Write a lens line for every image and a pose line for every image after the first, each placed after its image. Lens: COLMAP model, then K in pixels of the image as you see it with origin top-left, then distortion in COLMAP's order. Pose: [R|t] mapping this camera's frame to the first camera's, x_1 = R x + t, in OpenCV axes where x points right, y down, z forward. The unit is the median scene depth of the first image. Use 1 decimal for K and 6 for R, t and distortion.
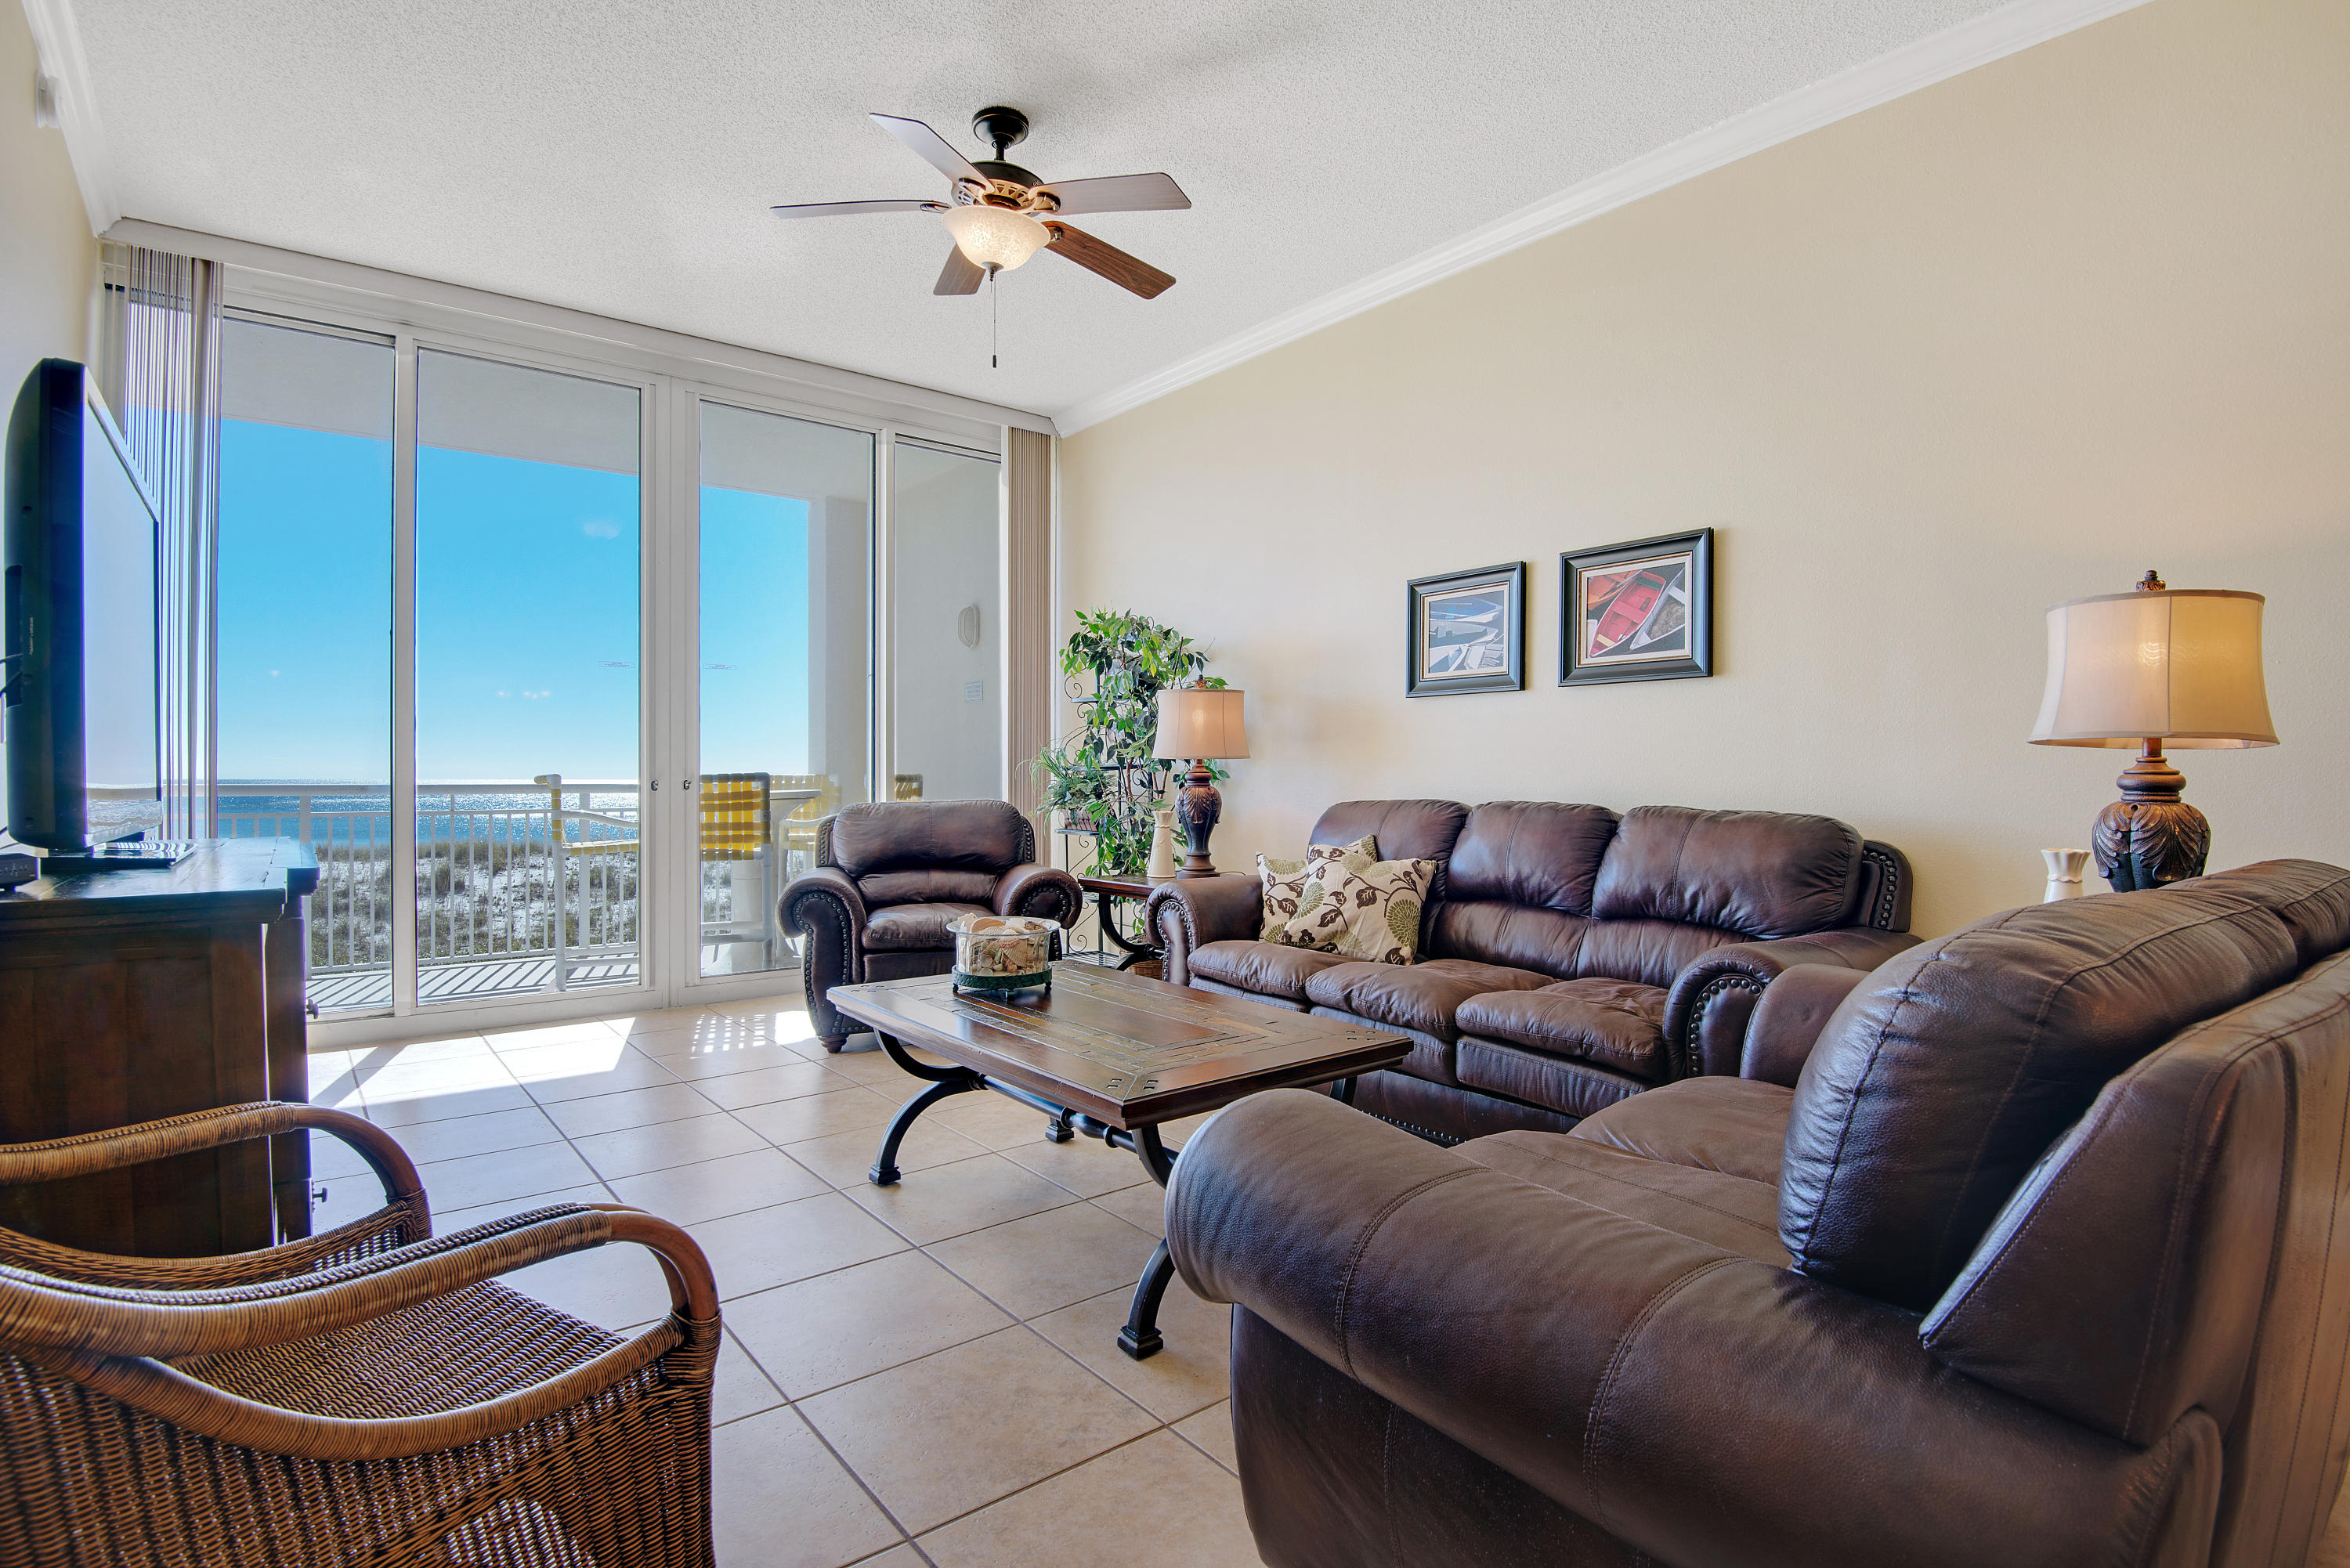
lens RADIAL K [[1190.0, 0, 1169.1], [0, 1190.0, 766.6], [0, 0, 1]] dist [0.000040, -0.000098]
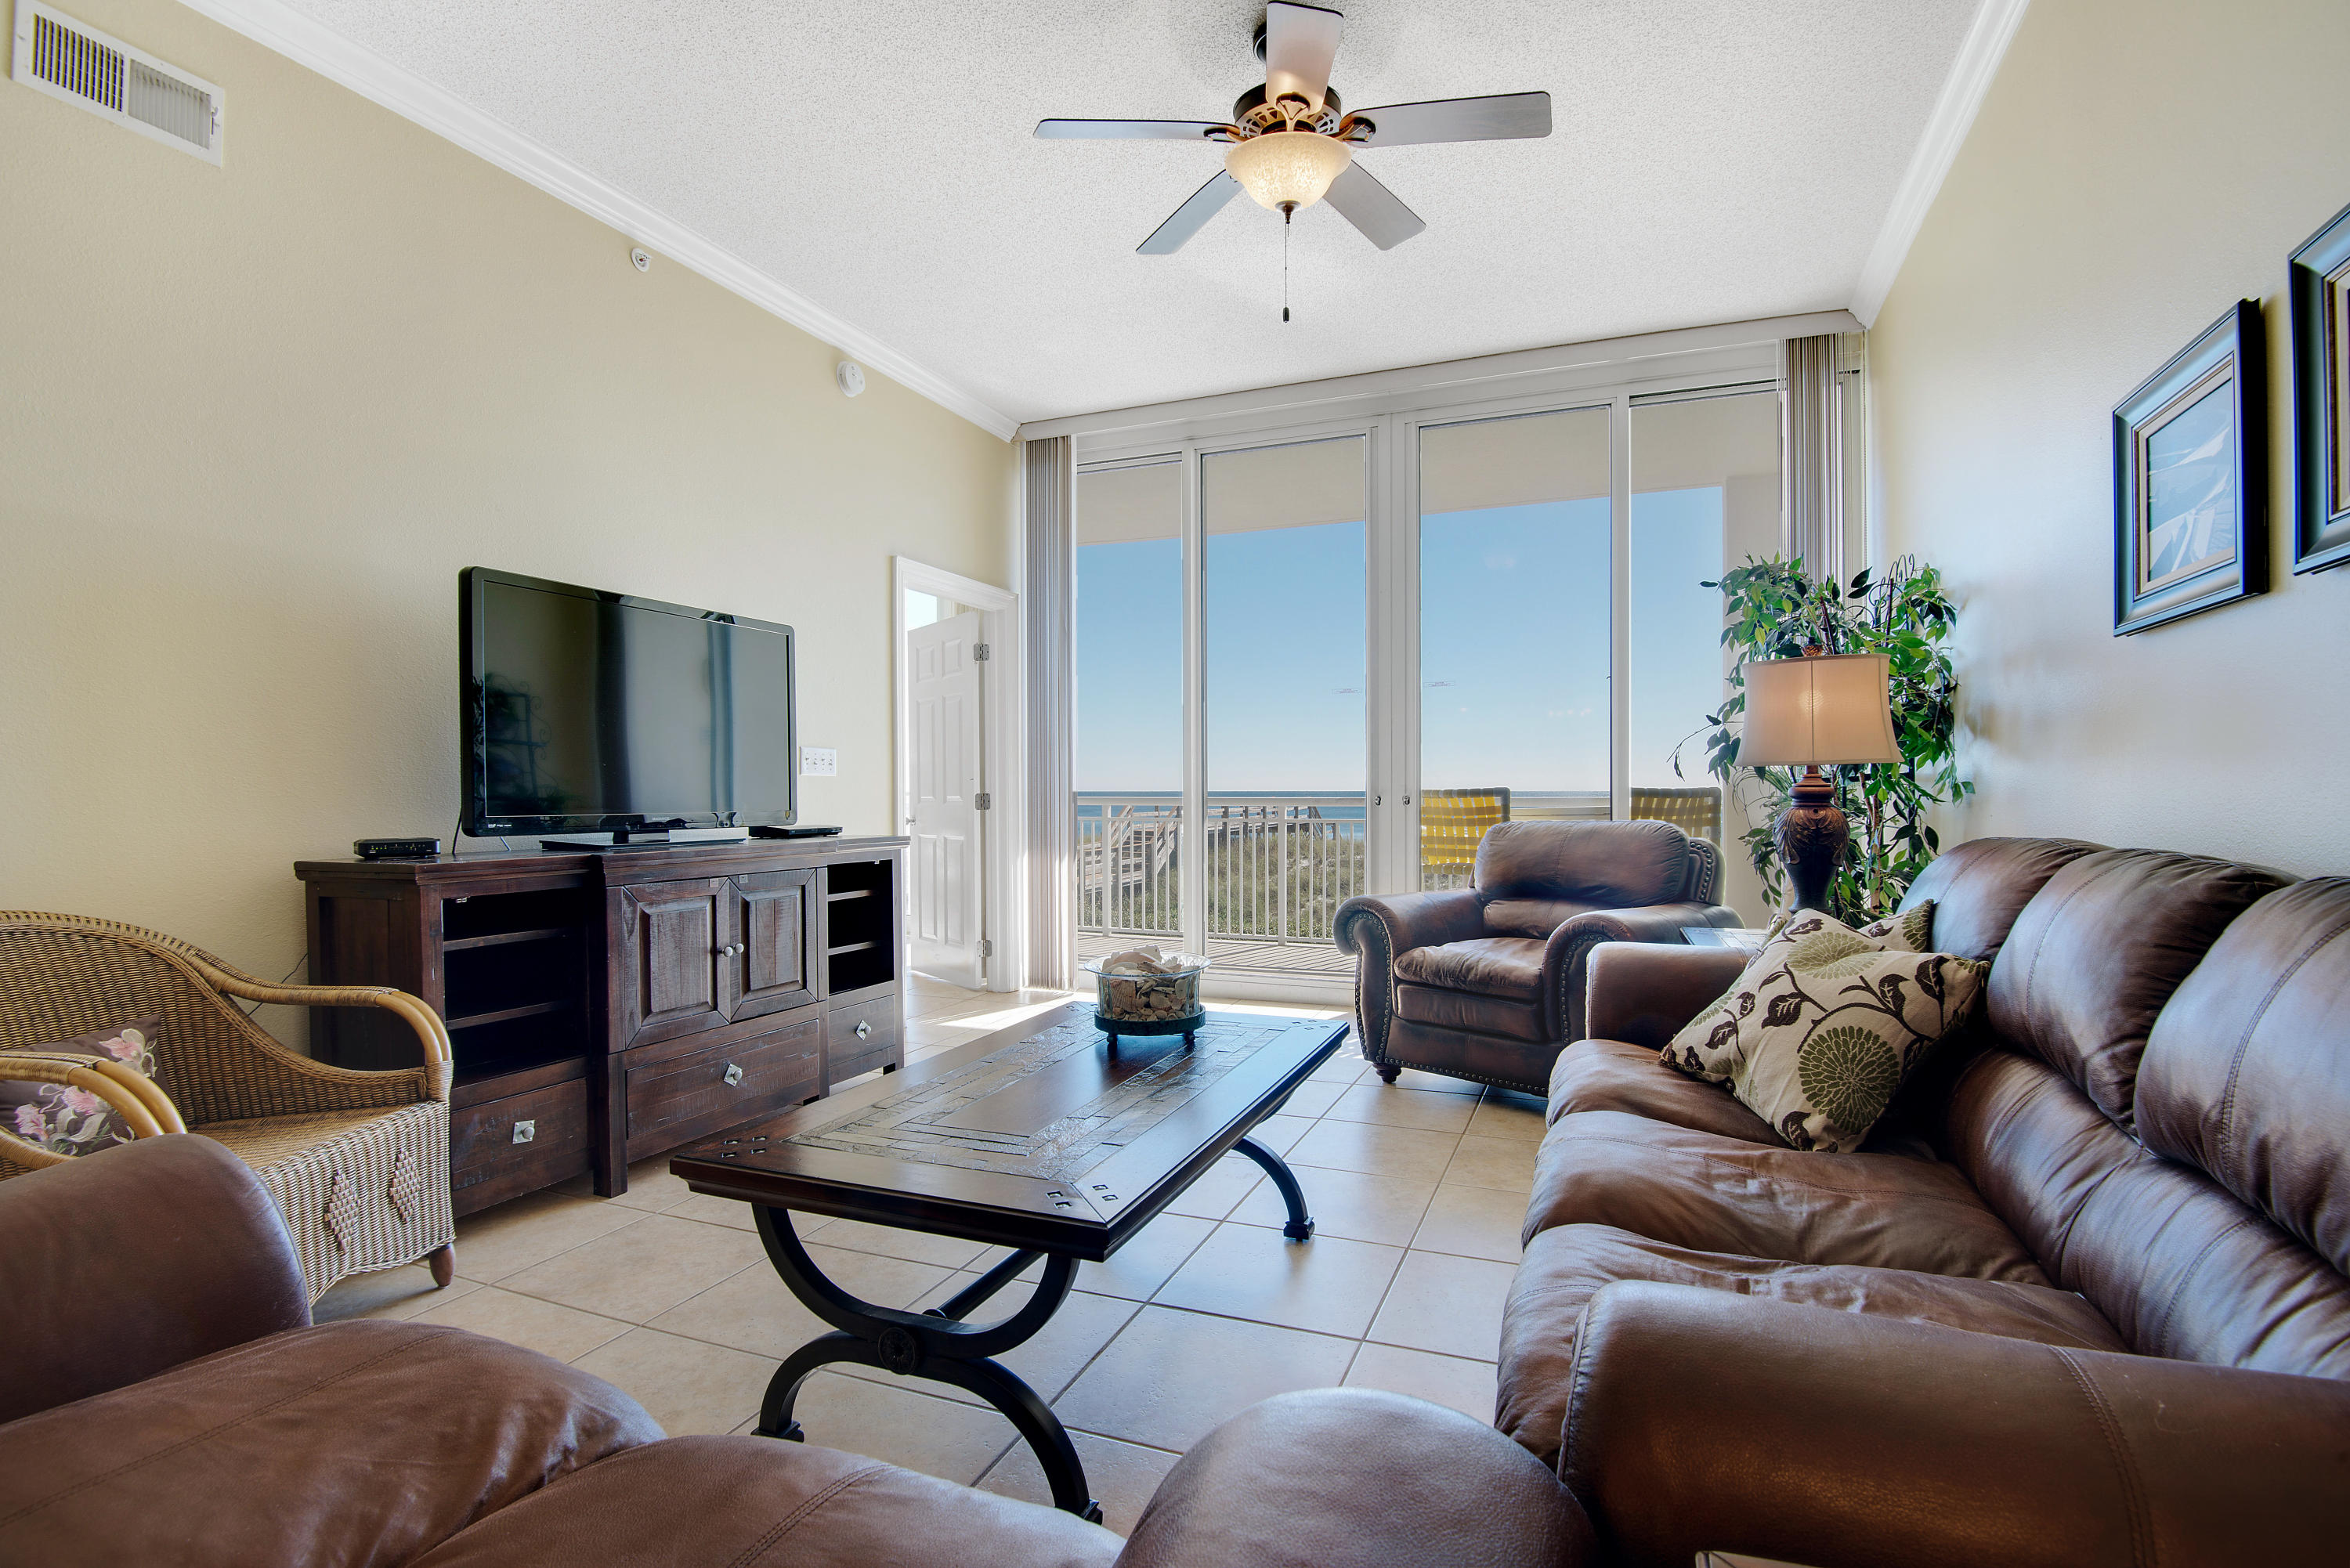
lens RADIAL K [[1094.3, 0, 1181.2], [0, 1094.3, 790.5], [0, 0, 1]] dist [-0.031890, -0.003161]
pose [[0.494484, -0.001772, -0.869185, 0.364363], [0.011401, 0.999925, 0.004448, 0.000700], [0.869112, -0.012109, 0.494467, 0.393002]]
